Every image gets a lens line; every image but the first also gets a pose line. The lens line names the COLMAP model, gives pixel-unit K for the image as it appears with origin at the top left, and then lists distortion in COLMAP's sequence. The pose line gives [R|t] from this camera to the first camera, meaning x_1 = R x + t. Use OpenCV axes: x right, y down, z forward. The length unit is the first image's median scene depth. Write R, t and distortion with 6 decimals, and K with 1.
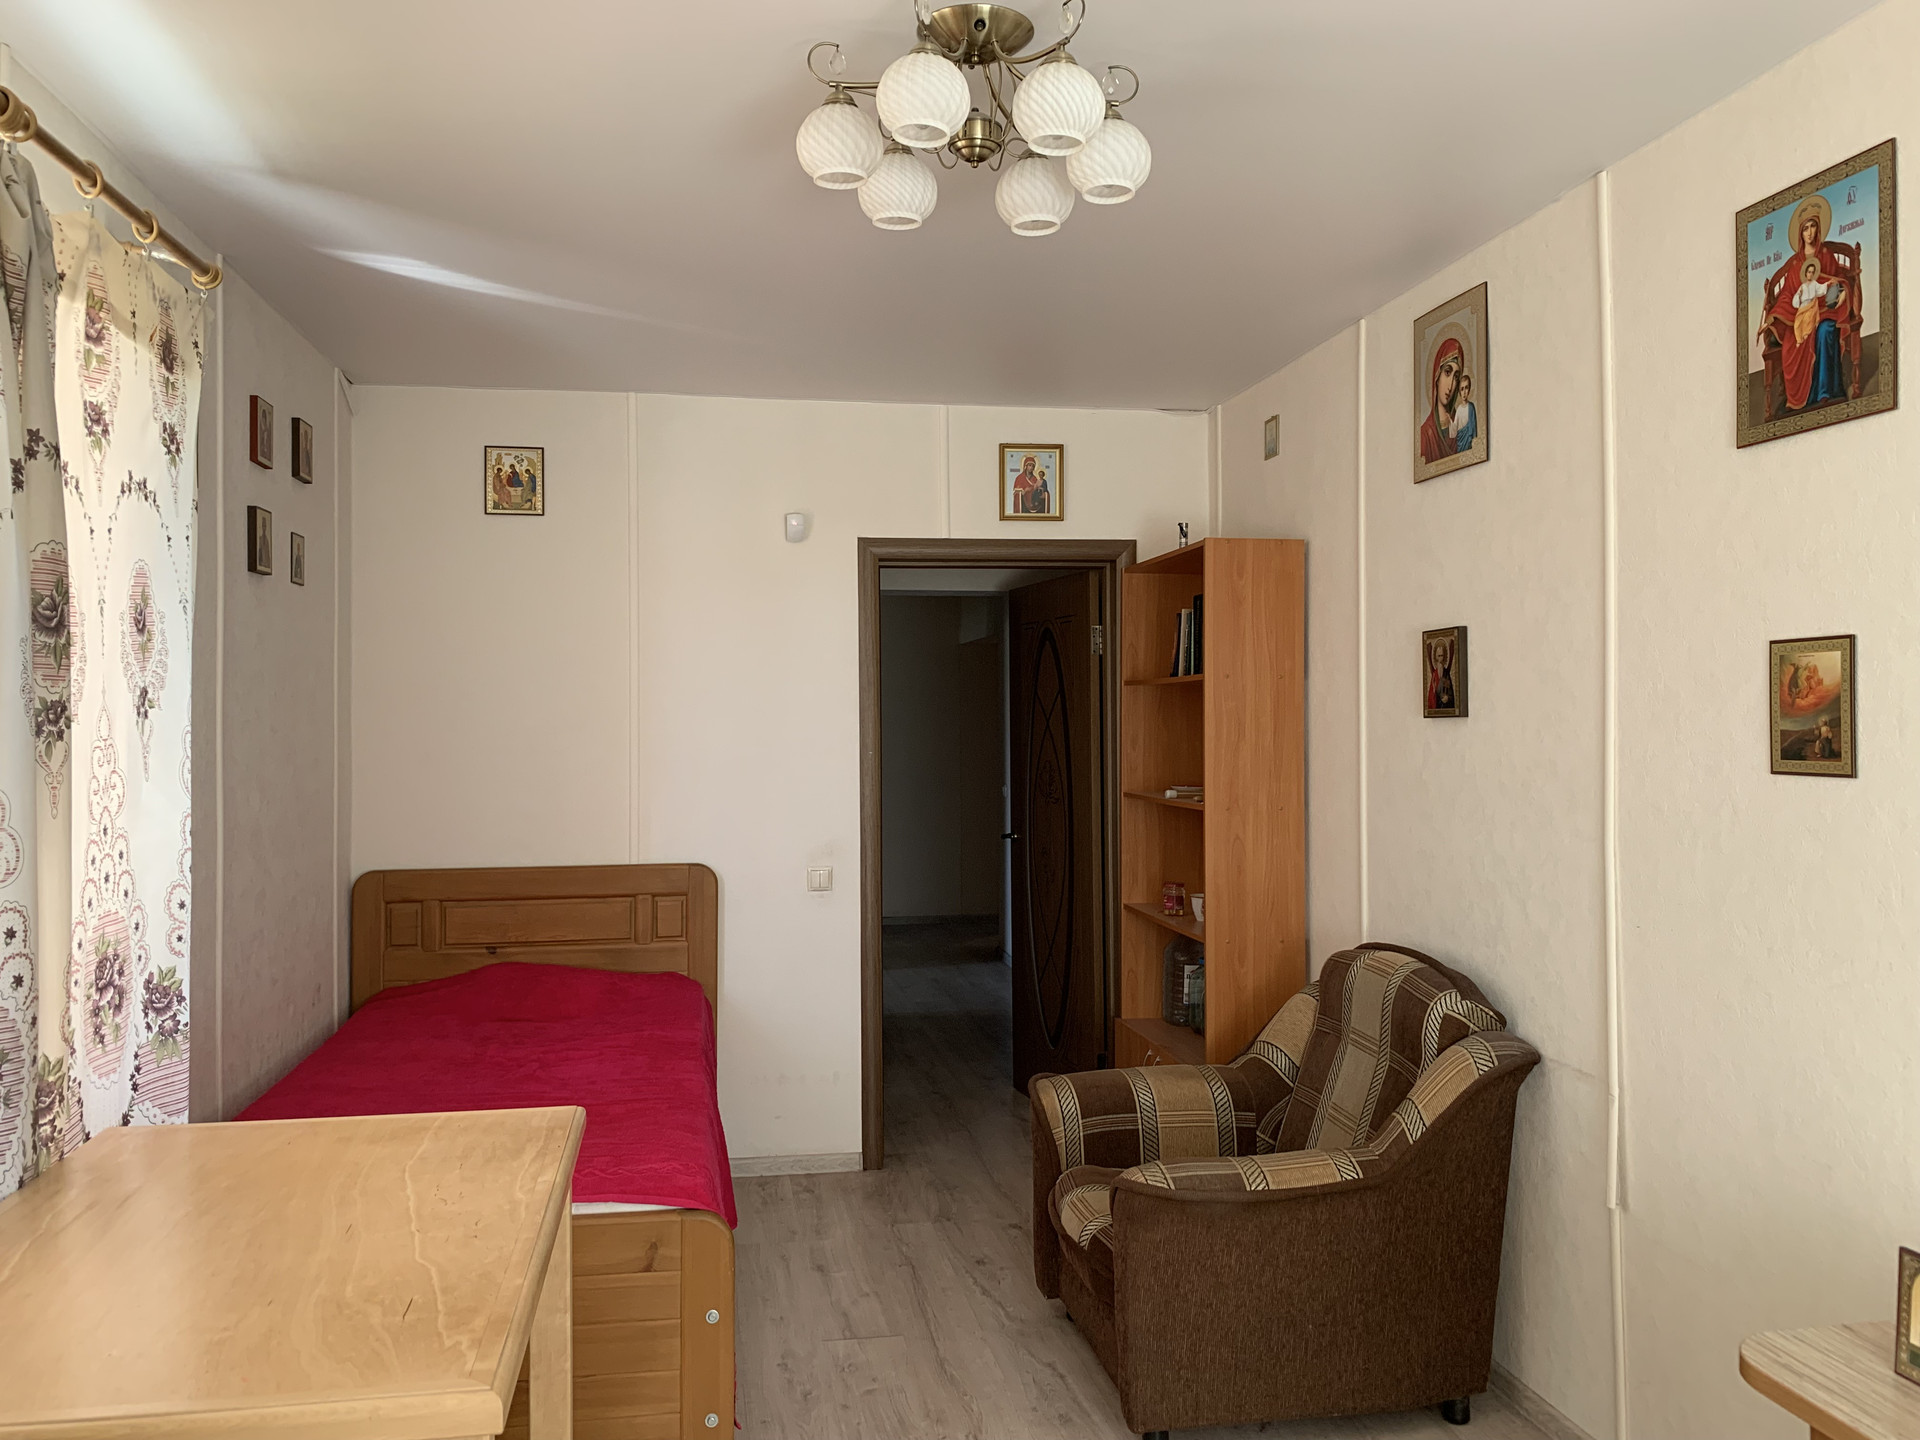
lens RADIAL K [[1462.3, 0, 955.0], [0, 1462.3, 710.5], [0, 0, 1]] dist [0.049221, -0.041860]
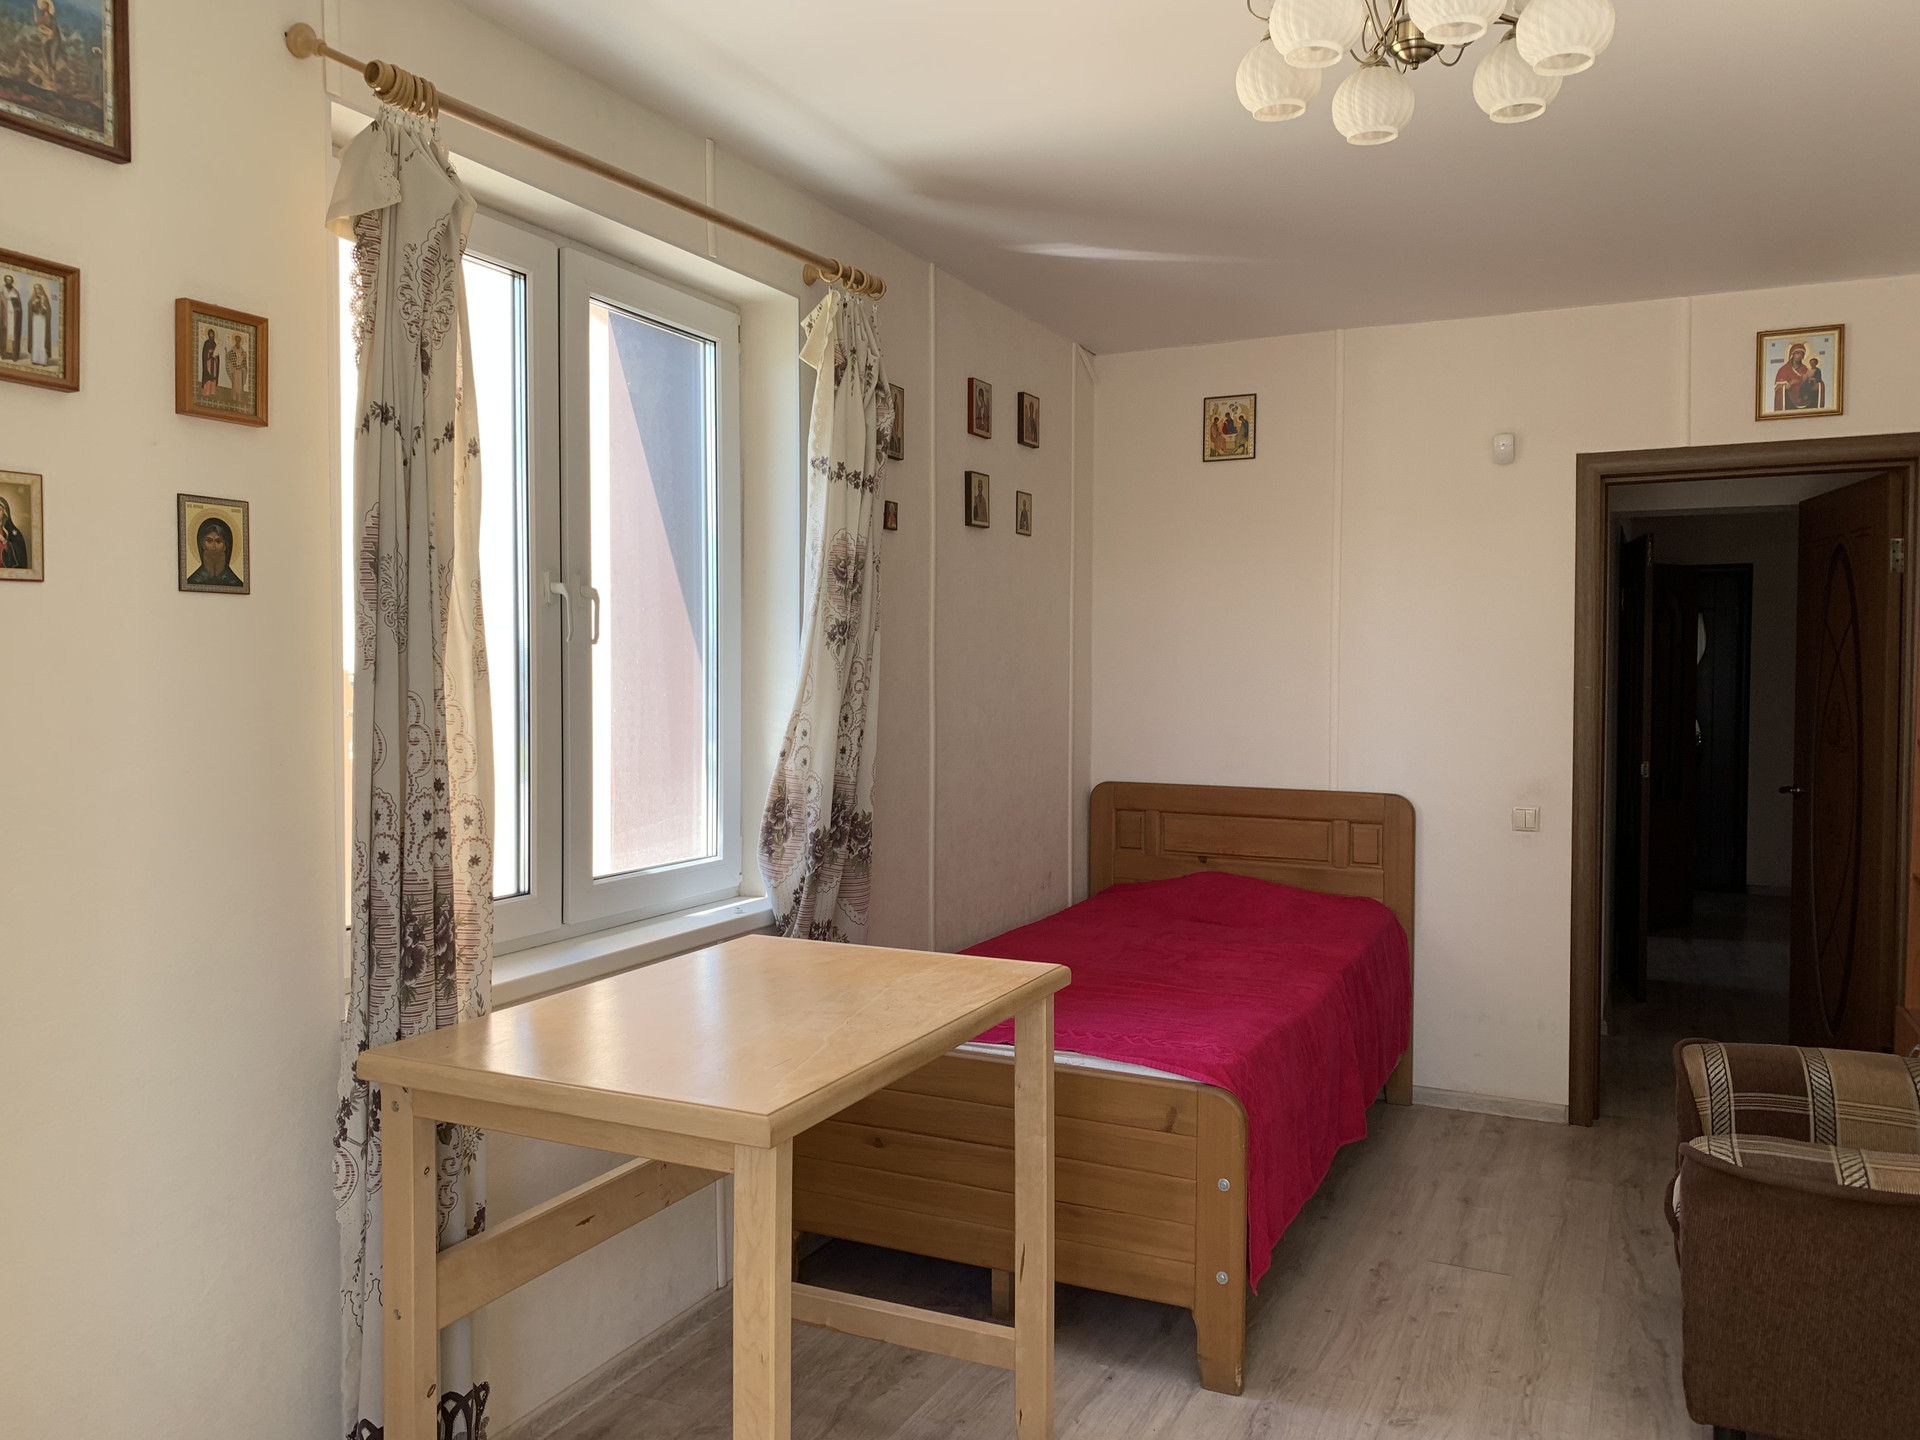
lens RADIAL K [[1462.3, 0, 969.2], [0, 1462.3, 719.7], [0, 0, 1]] dist [0.049221, -0.041860]
pose [[0.820996, 0.025761, -0.570353, 0.163005], [-0.000842, 0.999035, 0.043911, 0.009935], [0.570934, -0.035571, 0.820225, 0.003844]]
